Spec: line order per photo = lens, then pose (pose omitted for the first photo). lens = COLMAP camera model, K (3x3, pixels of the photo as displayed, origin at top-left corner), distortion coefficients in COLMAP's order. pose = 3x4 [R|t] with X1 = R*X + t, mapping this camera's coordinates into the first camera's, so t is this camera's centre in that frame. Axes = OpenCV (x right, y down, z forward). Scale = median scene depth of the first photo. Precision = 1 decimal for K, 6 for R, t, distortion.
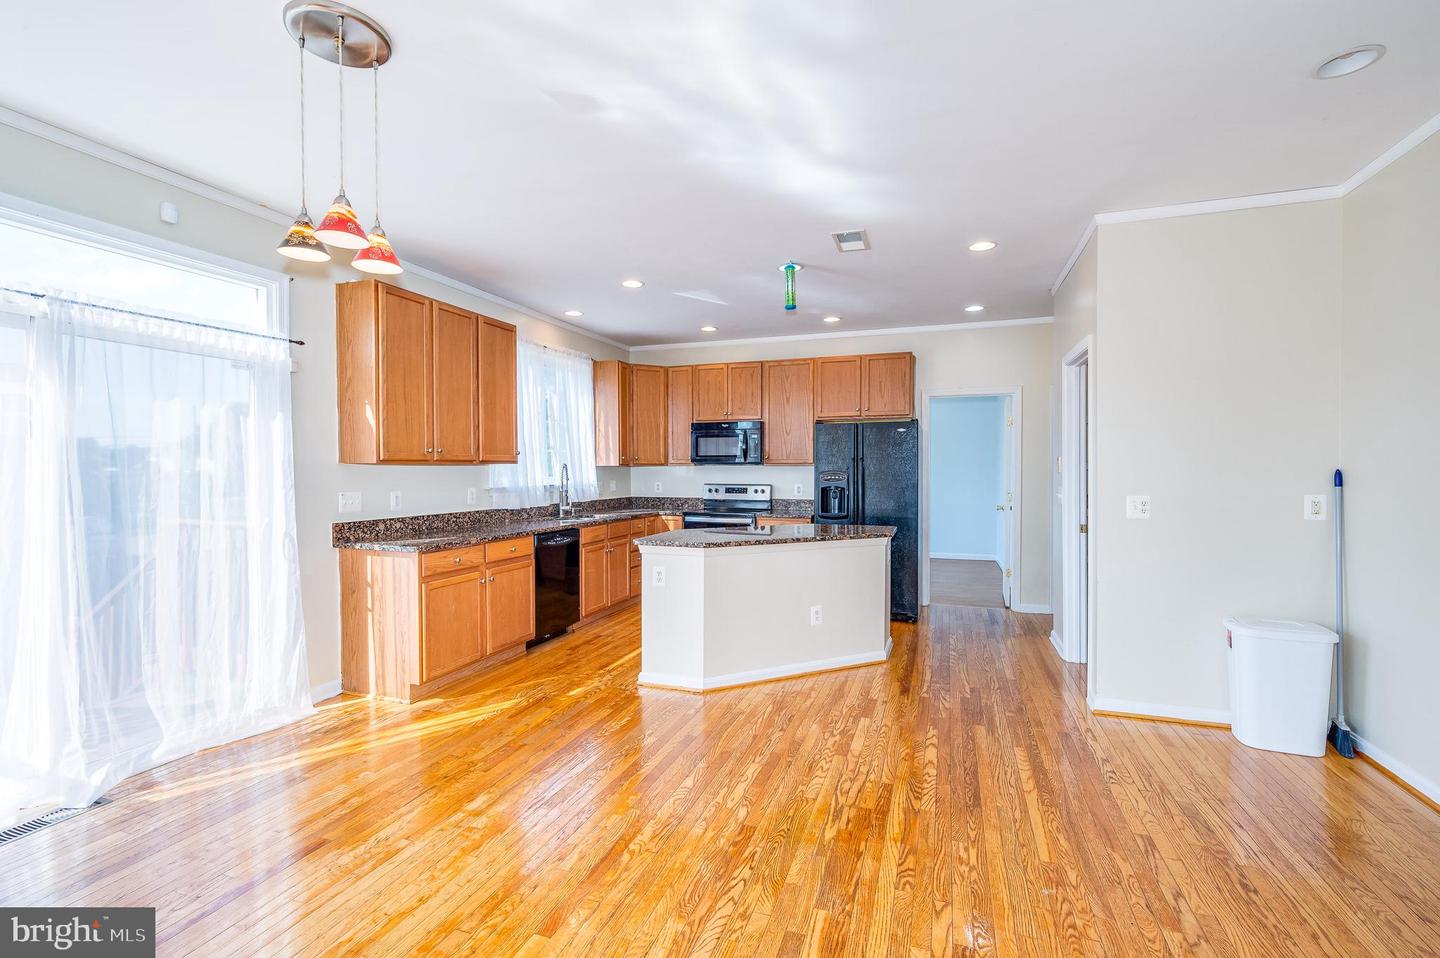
lens RADIAL K [[641.5, 0, 722.7], [0, 641.5, 476.0], [0, 0, 1]] dist [0.009248, -0.001520]
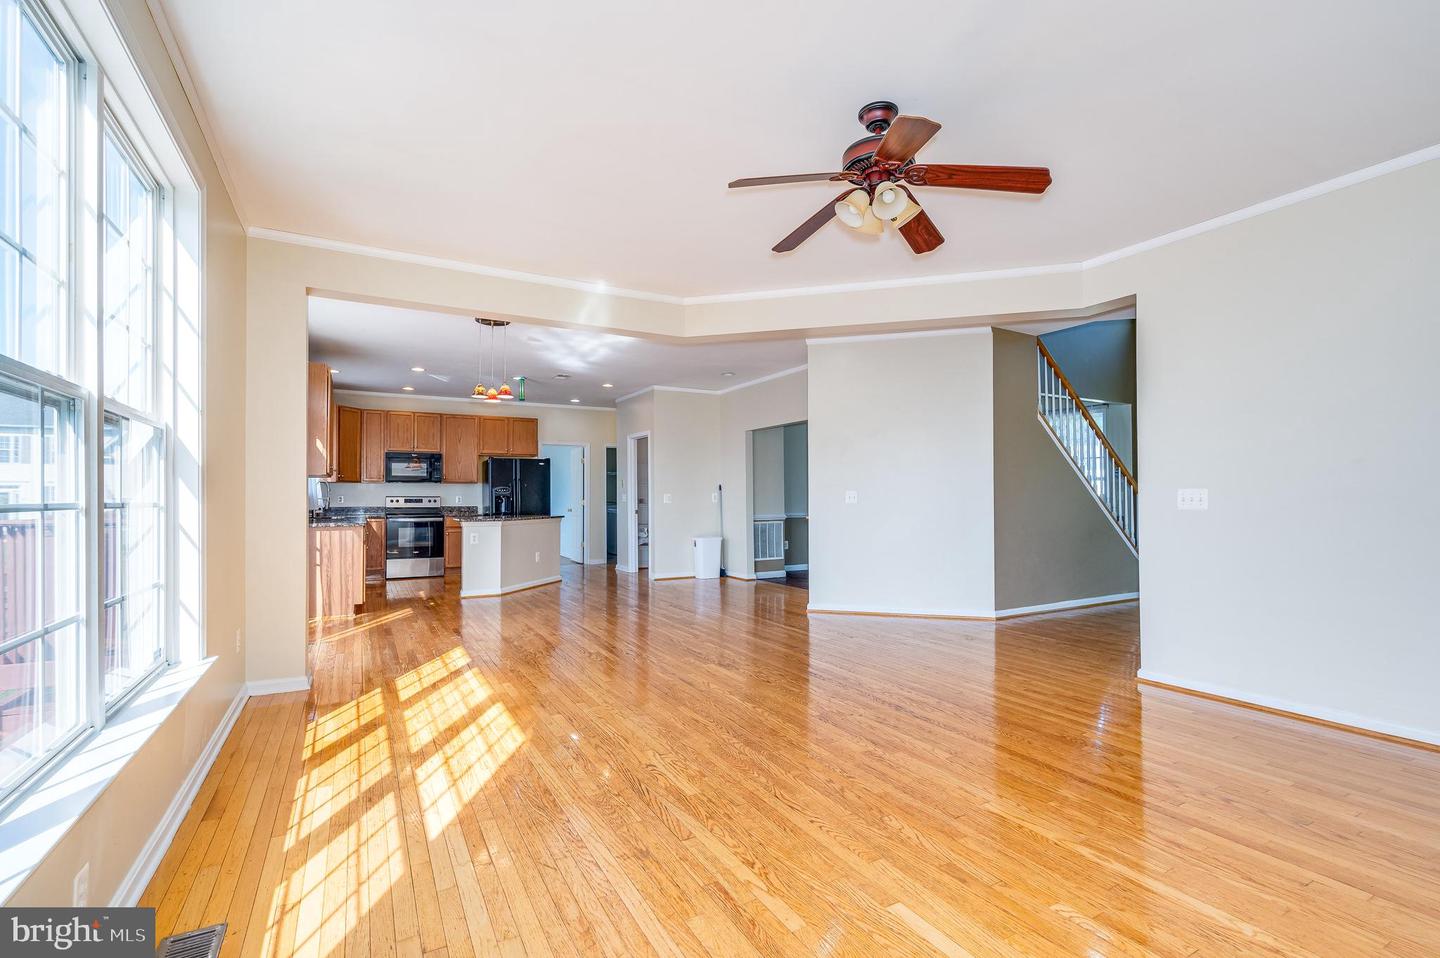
lens RADIAL K [[639.6, 0, 721.4], [0, 639.6, 487.9], [0, 0, 1]] dist [0.000663, 0.000345]
pose [[0.672238, 0.008103, 0.740290, -0.896074], [0.010851, 0.999725, -0.020796, 0.048255], [-0.740255, 0.022013, 0.671966, -0.719636]]
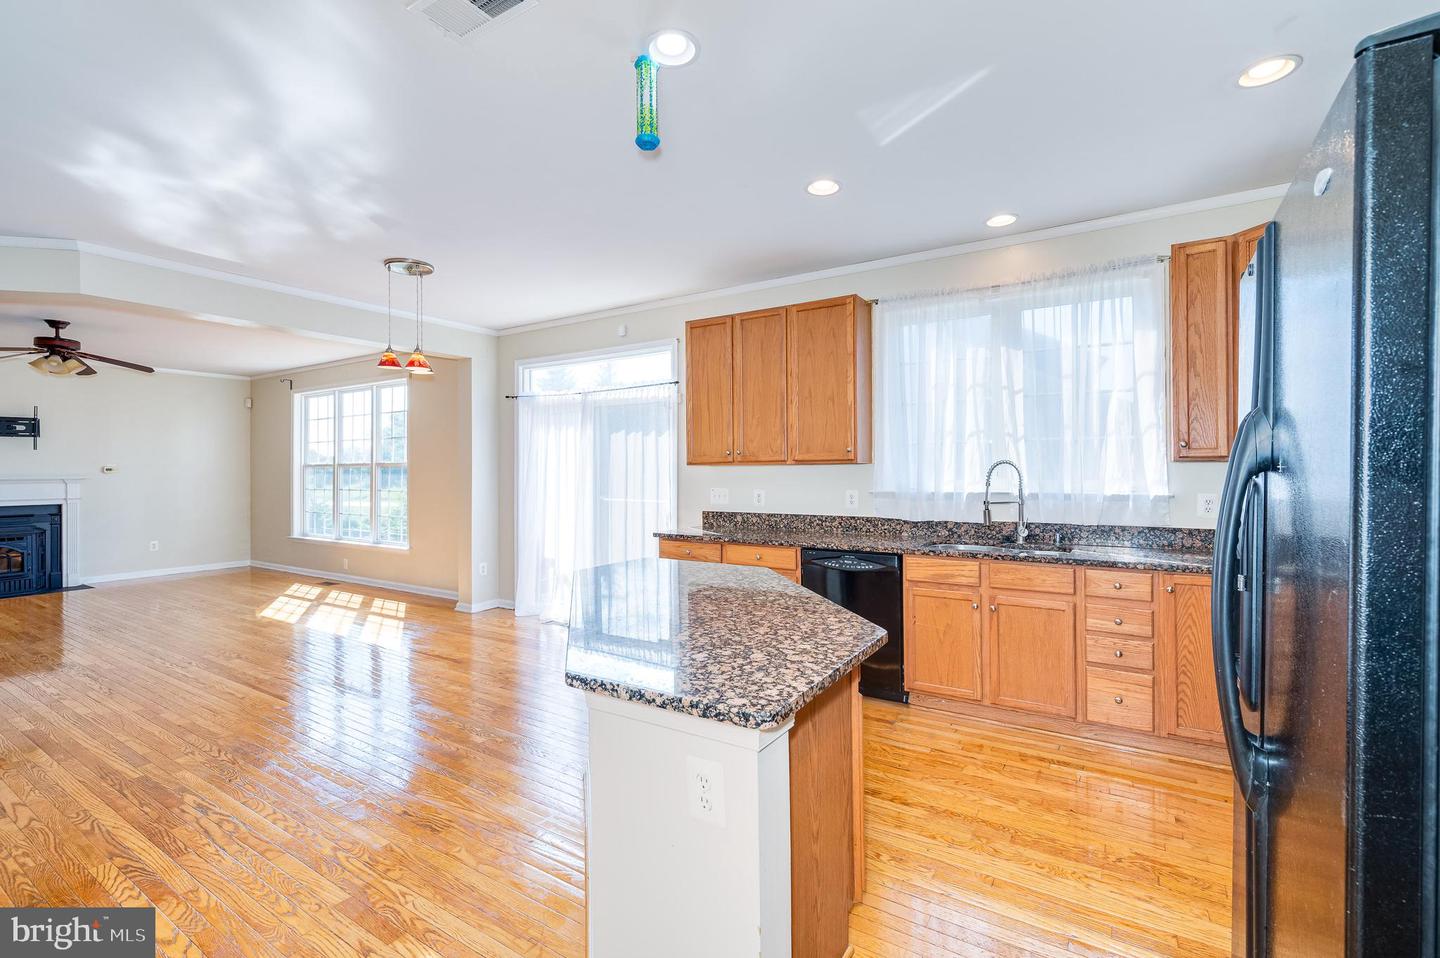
lens RADIAL K [[641.5, 0, 750.4], [0, 641.5, 474.8], [0, 0, 1]] dist [0.009248, -0.001520]
pose [[-0.218291, 0.009164, -0.975841, 0.547004], [-0.002787, 0.999946, 0.010014, -0.011765], [0.975880, 0.004905, -0.218254, 1.146715]]
